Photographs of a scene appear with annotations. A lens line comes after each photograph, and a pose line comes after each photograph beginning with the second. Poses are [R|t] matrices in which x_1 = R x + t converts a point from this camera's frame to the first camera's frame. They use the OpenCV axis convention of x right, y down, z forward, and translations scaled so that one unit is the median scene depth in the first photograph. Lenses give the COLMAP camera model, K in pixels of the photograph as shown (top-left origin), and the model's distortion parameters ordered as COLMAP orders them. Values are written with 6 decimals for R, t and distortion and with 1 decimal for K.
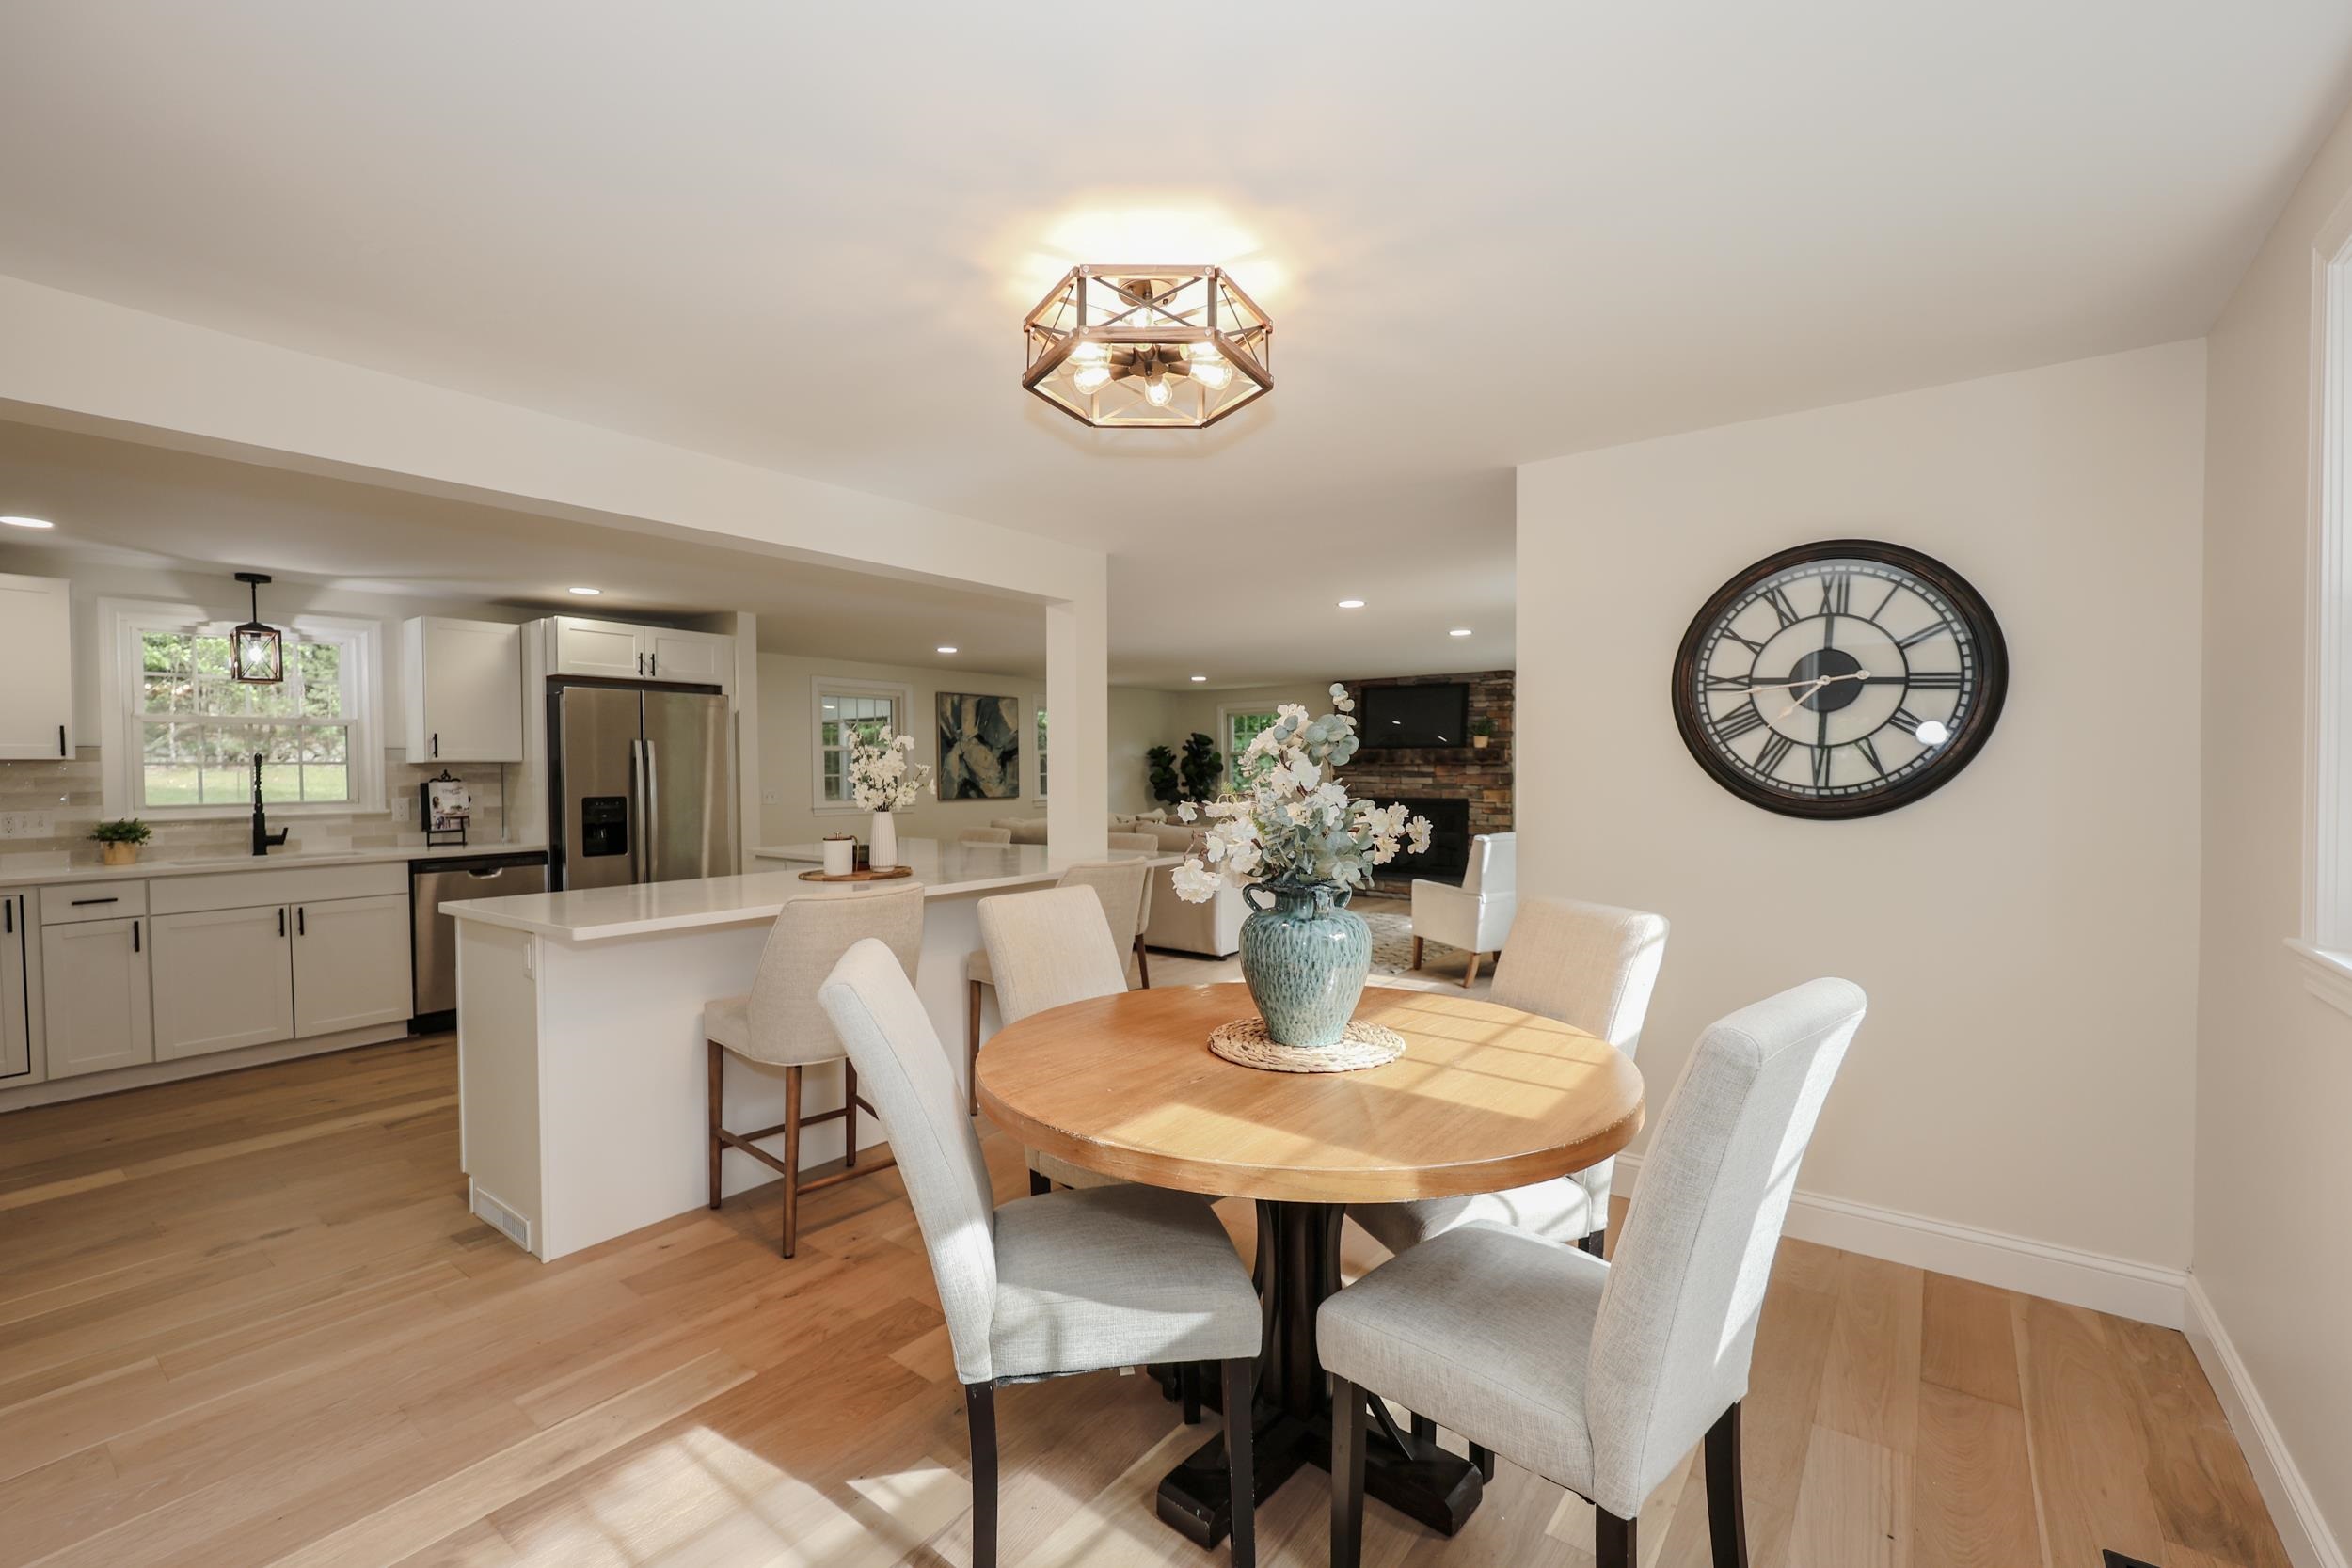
lens RADIAL K [[1014.1, 0, 1158.9], [0, 1014.1, 788.9], [0, 0, 1]] dist [0.004623, 0.000002]
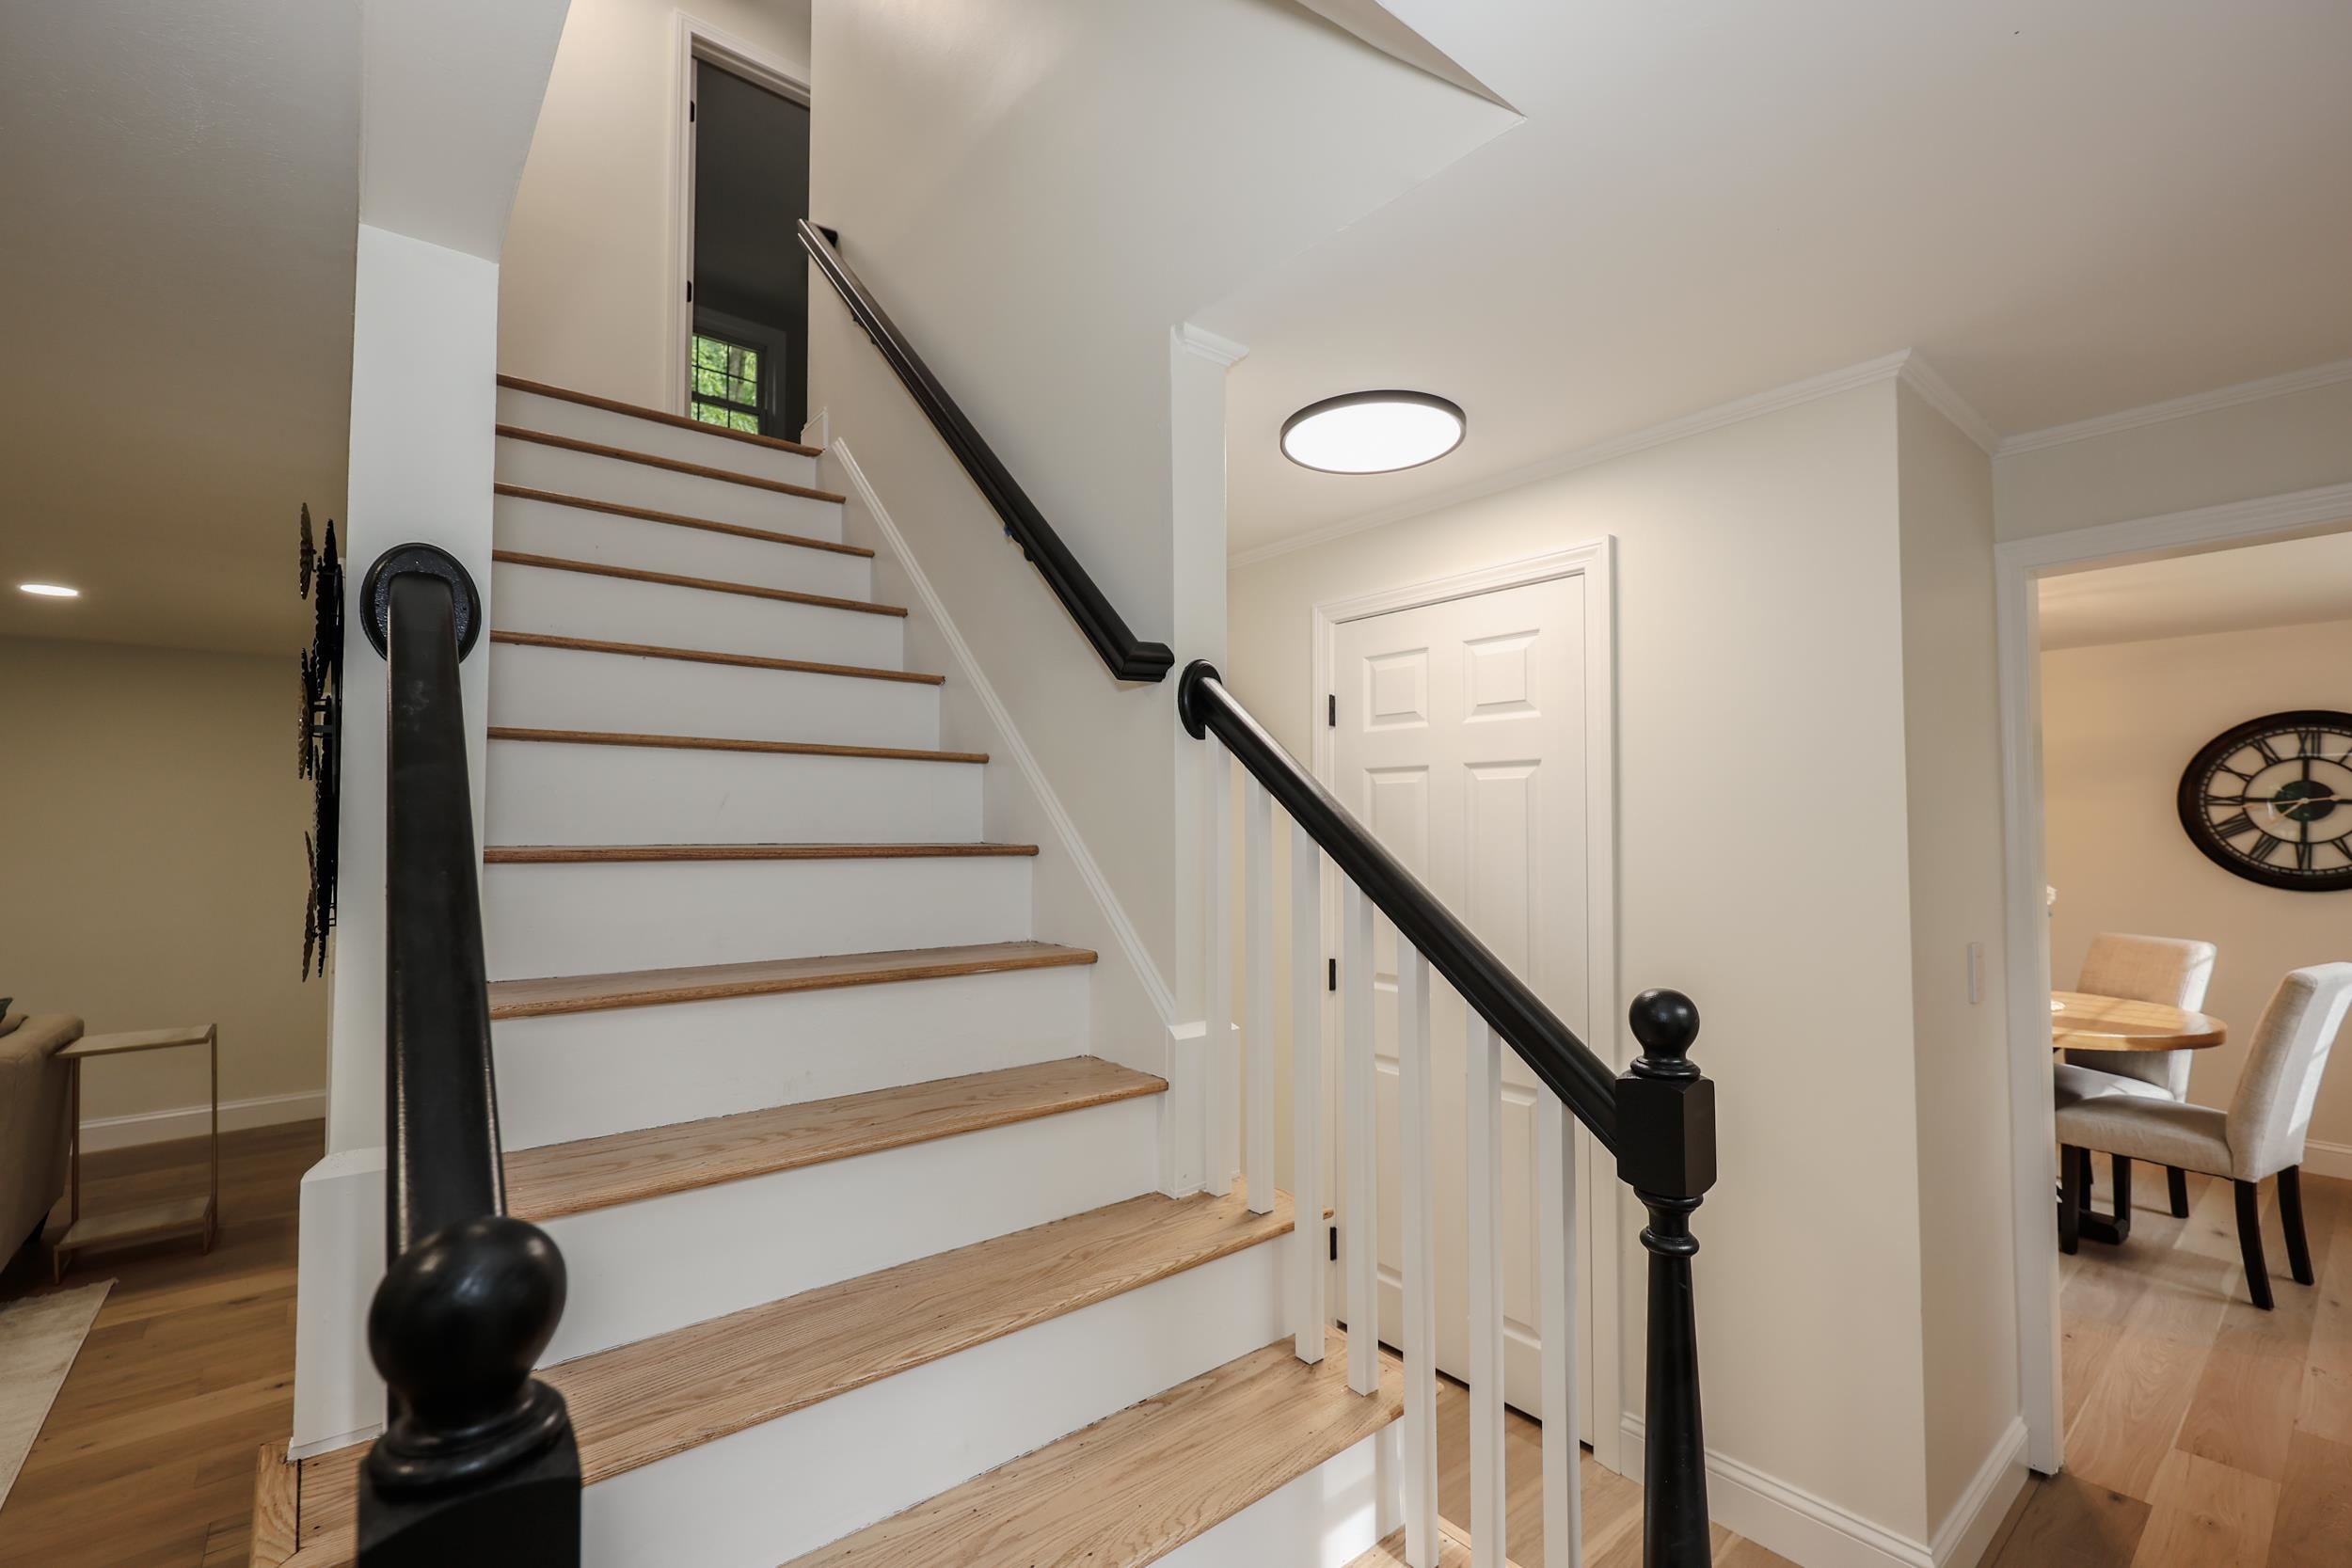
lens RADIAL K [[1014.1, 0, 1175.2], [0, 1014.1, 775.1], [0, 0, 1]] dist [0.004623, 0.000002]
pose [[0.973924, -0.004025, -0.226837, -0.643670], [-0.010231, 0.998046, -0.061636, -0.032484], [0.226642, 0.062350, 0.971980, -0.869091]]
